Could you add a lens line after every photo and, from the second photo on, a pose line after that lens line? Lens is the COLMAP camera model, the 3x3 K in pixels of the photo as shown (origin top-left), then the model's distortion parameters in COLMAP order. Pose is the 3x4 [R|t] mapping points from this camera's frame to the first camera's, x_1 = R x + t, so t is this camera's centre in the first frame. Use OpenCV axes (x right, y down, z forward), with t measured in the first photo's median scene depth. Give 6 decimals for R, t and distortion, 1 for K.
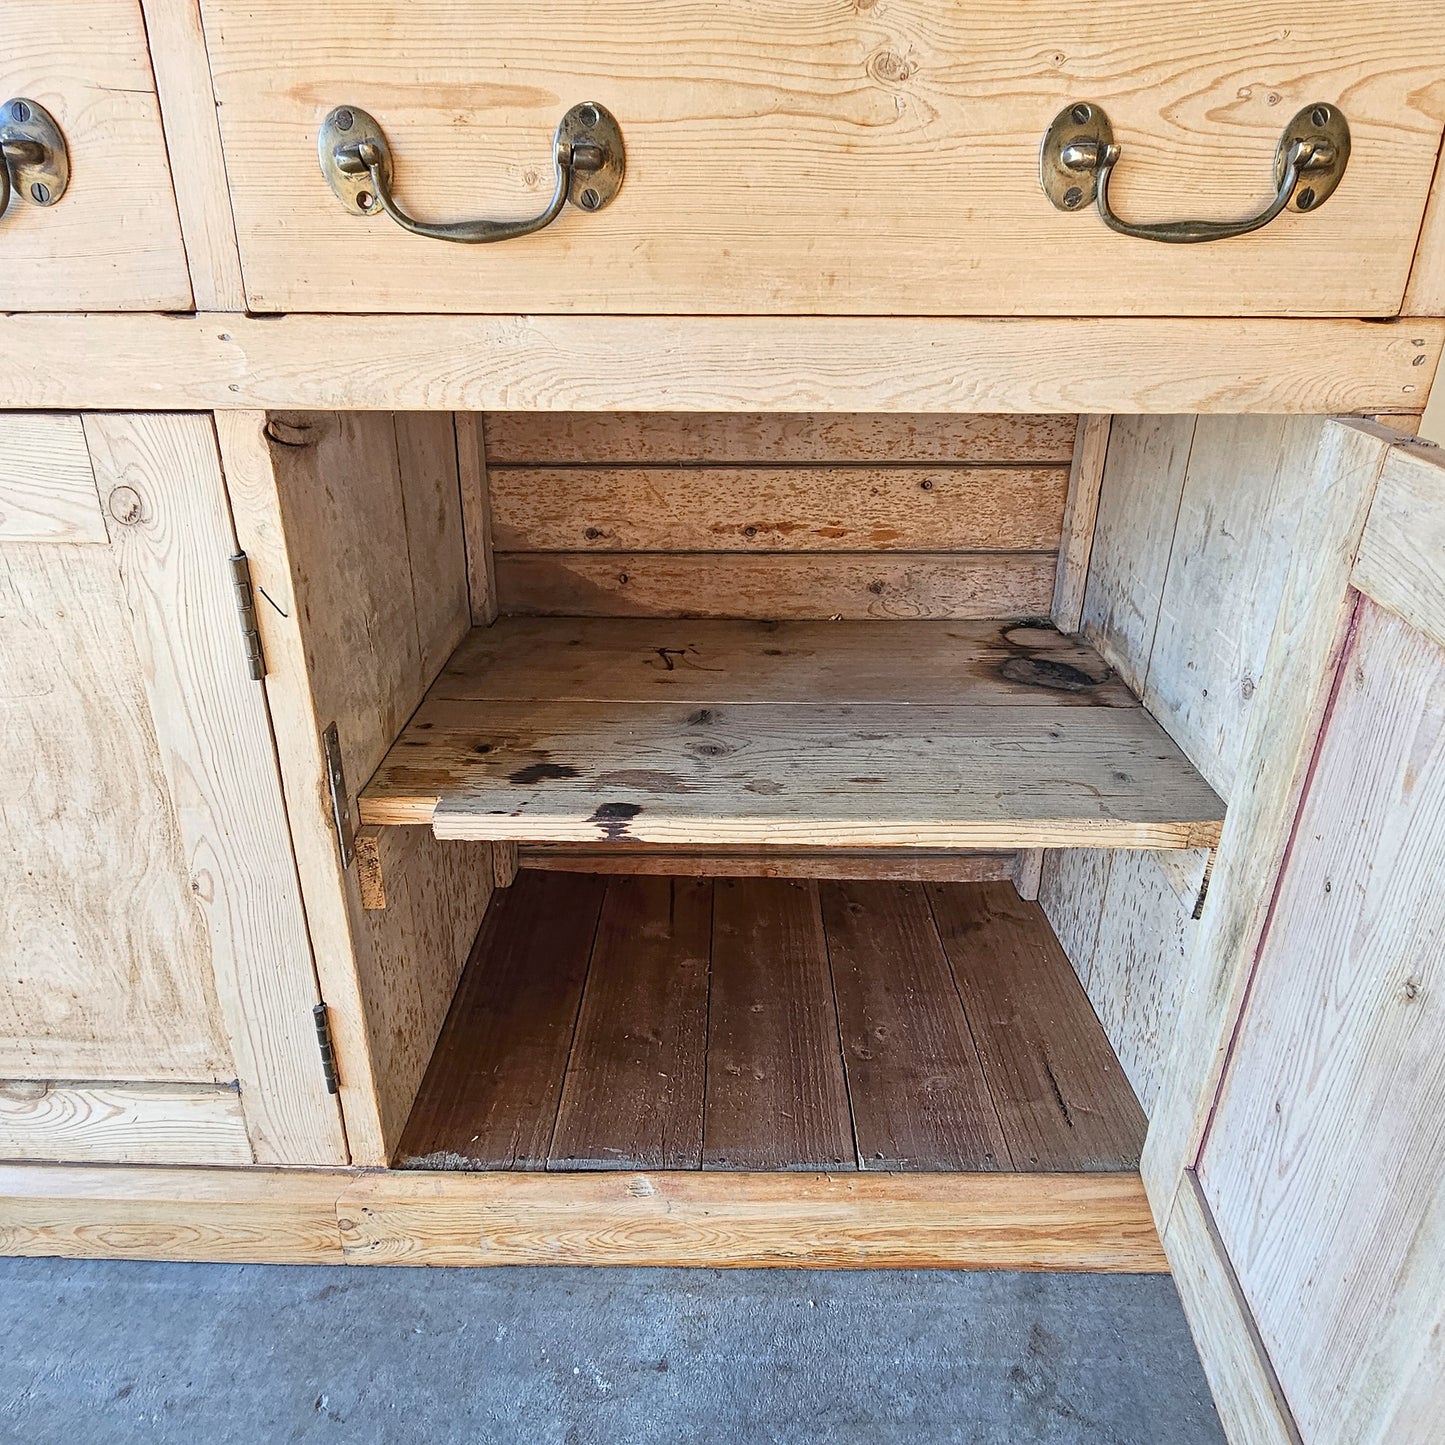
lens RADIAL K [[1046.5, 0, 714.4], [0, 1046.5, 706.1], [0, 0, 1]] dist [0.000317, -0.001656]
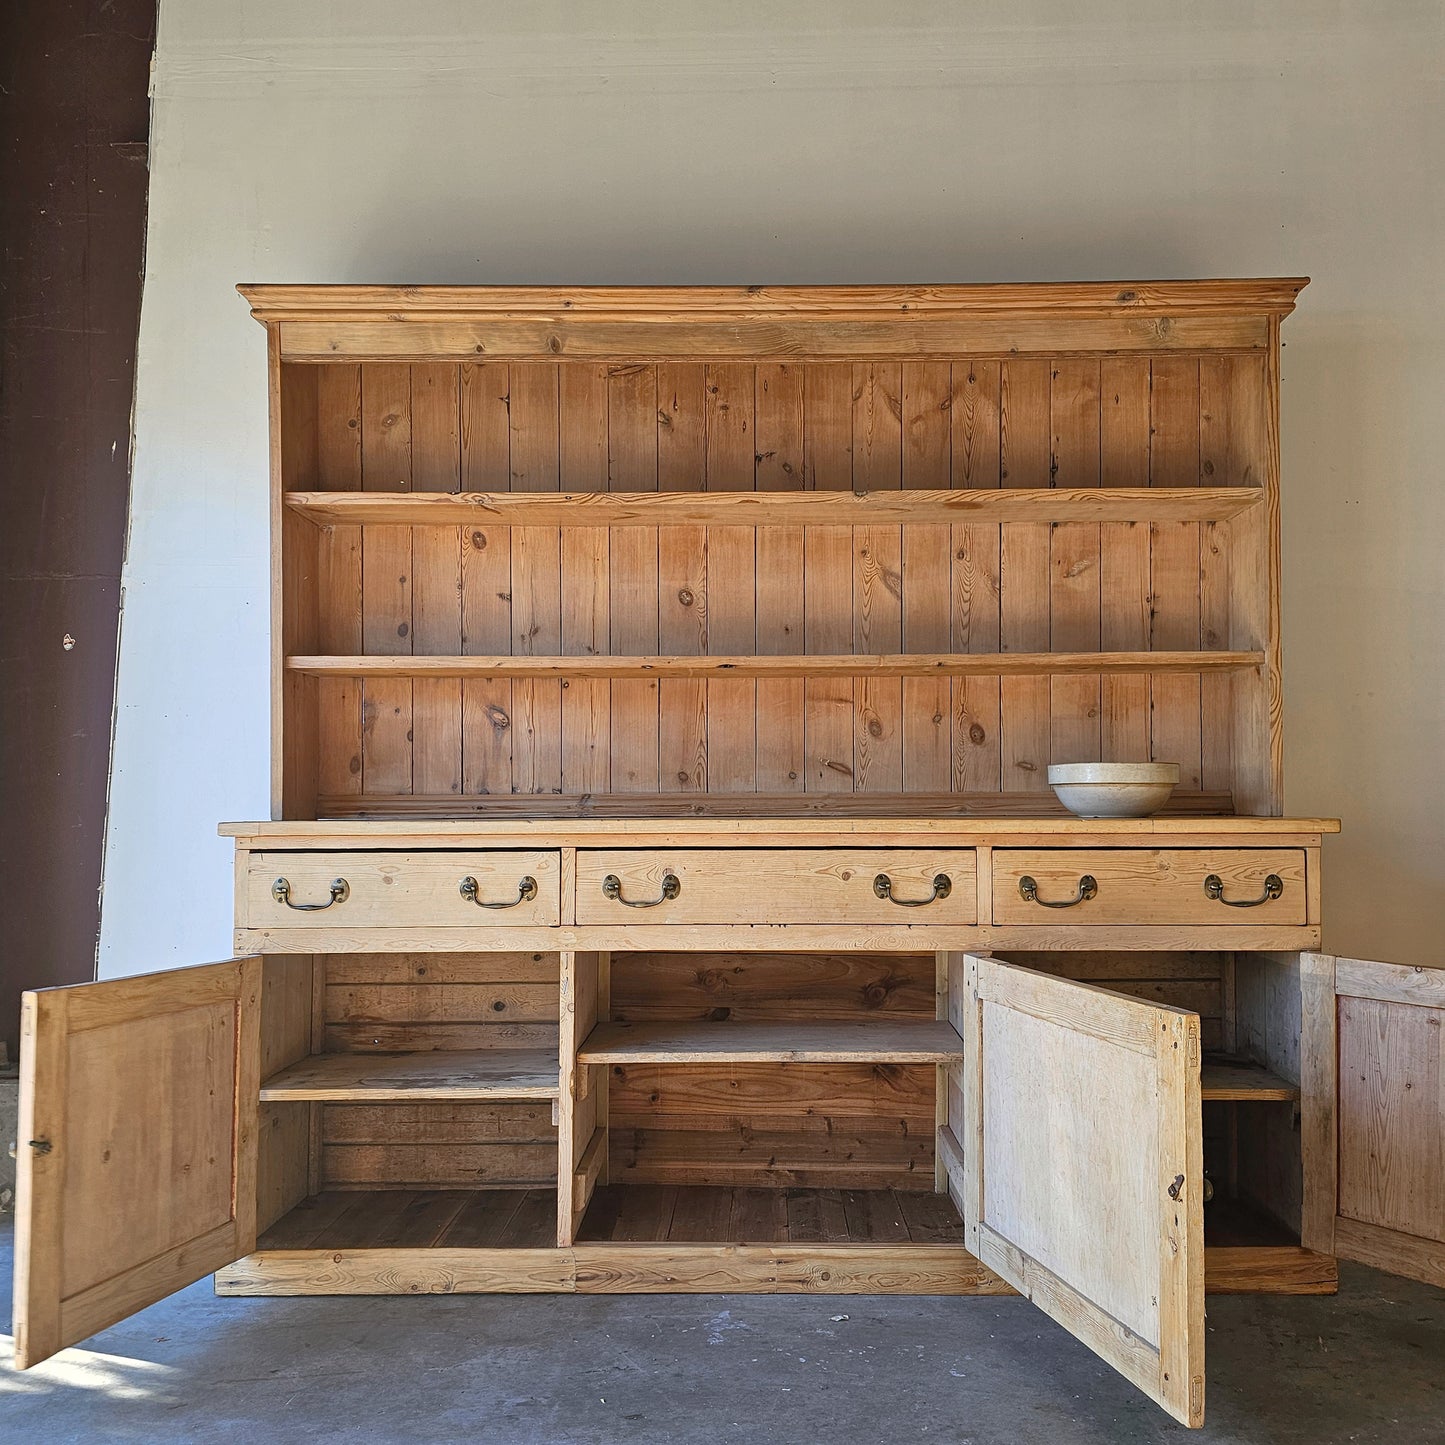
lens RADIAL K [[1357.6, 0, 747.4], [0, 1357.6, 766.2], [0, 0, 1]] dist [0.056305, 0.000000]
pose [[0.999939, -0.006183, 0.009117, -1.336662], [0.009508, 0.902372, -0.430854, 1.166137], [-0.005563, 0.430915, 0.902376, -3.528611]]
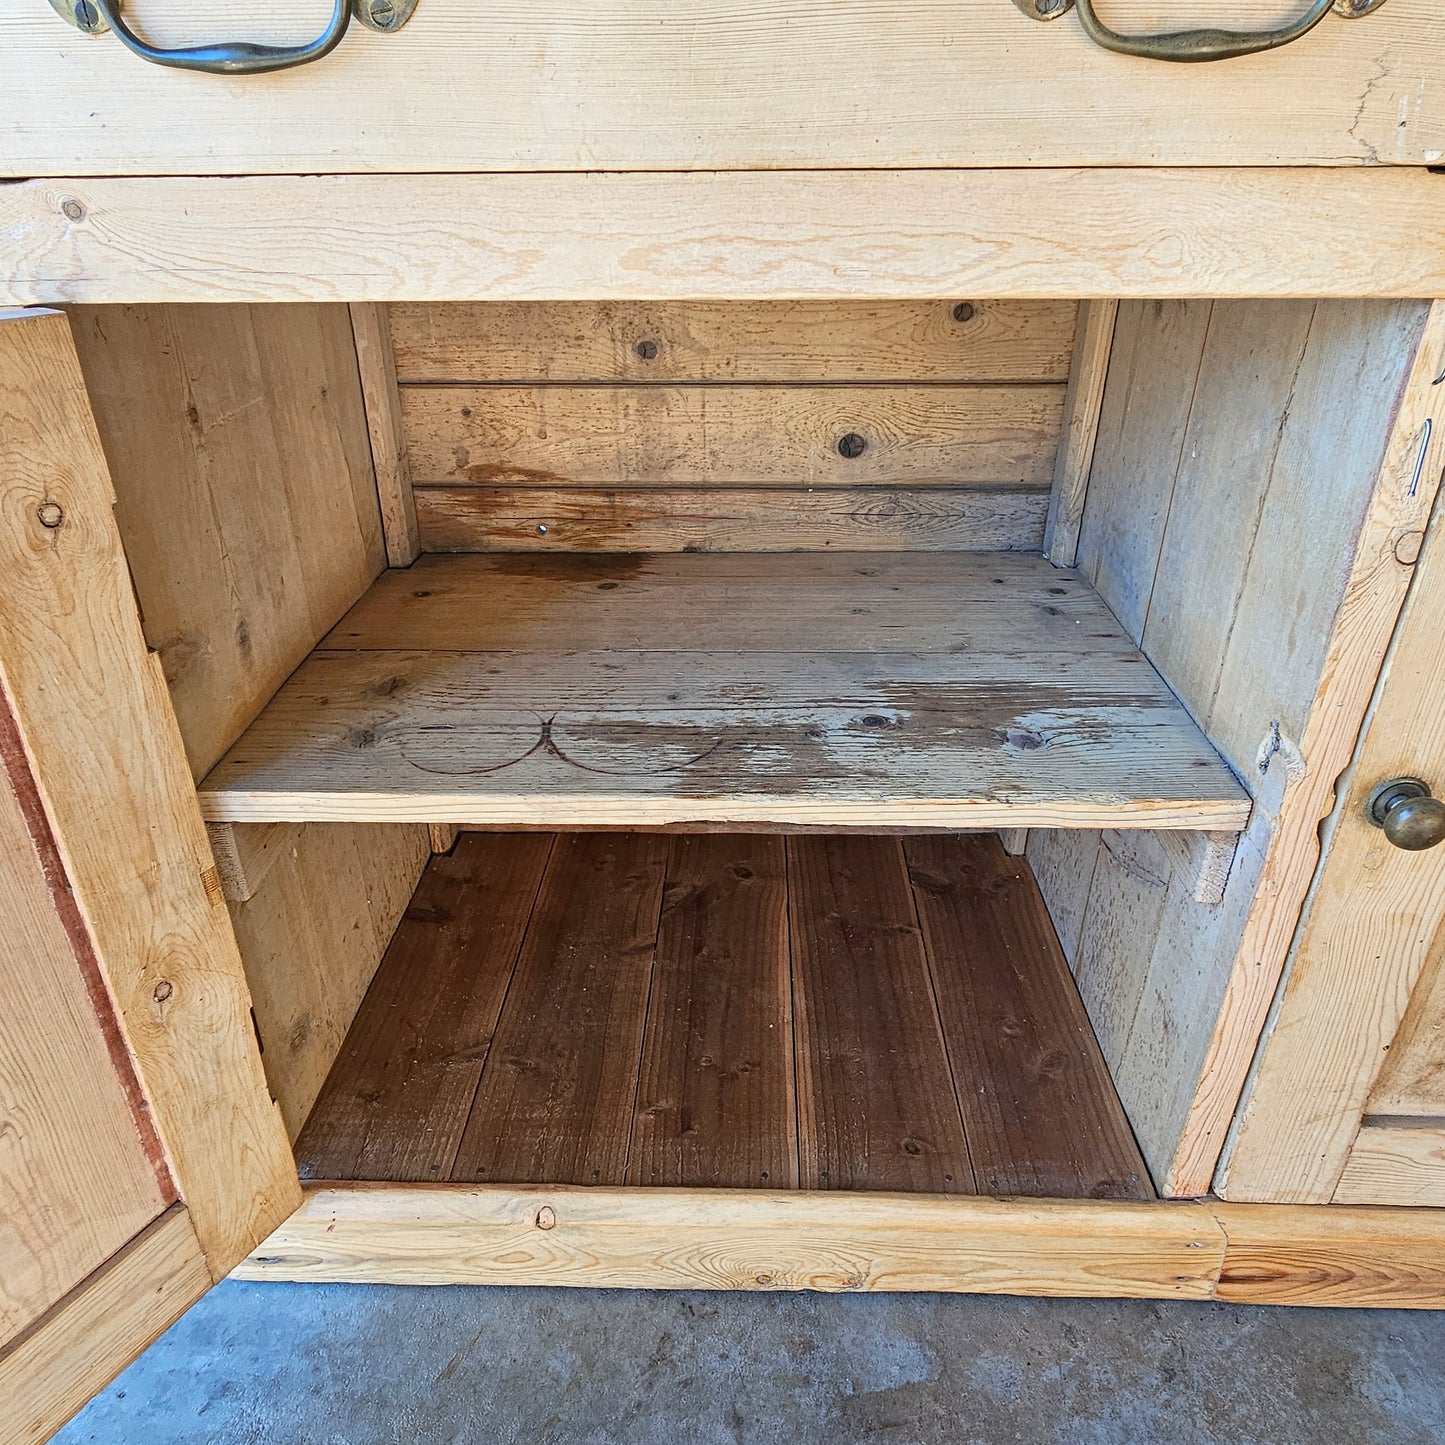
lens RADIAL K [[1046.5, 0, 731.8], [0, 1046.5, 702.9], [0, 0, 1]] dist [0.000317, -0.001656]
pose [[0.999909, -0.000456, -0.013514, -2.469787], [0.001387, 0.997617, 0.068981, -0.065322], [0.013450, -0.068994, 0.997526, 0.248324]]
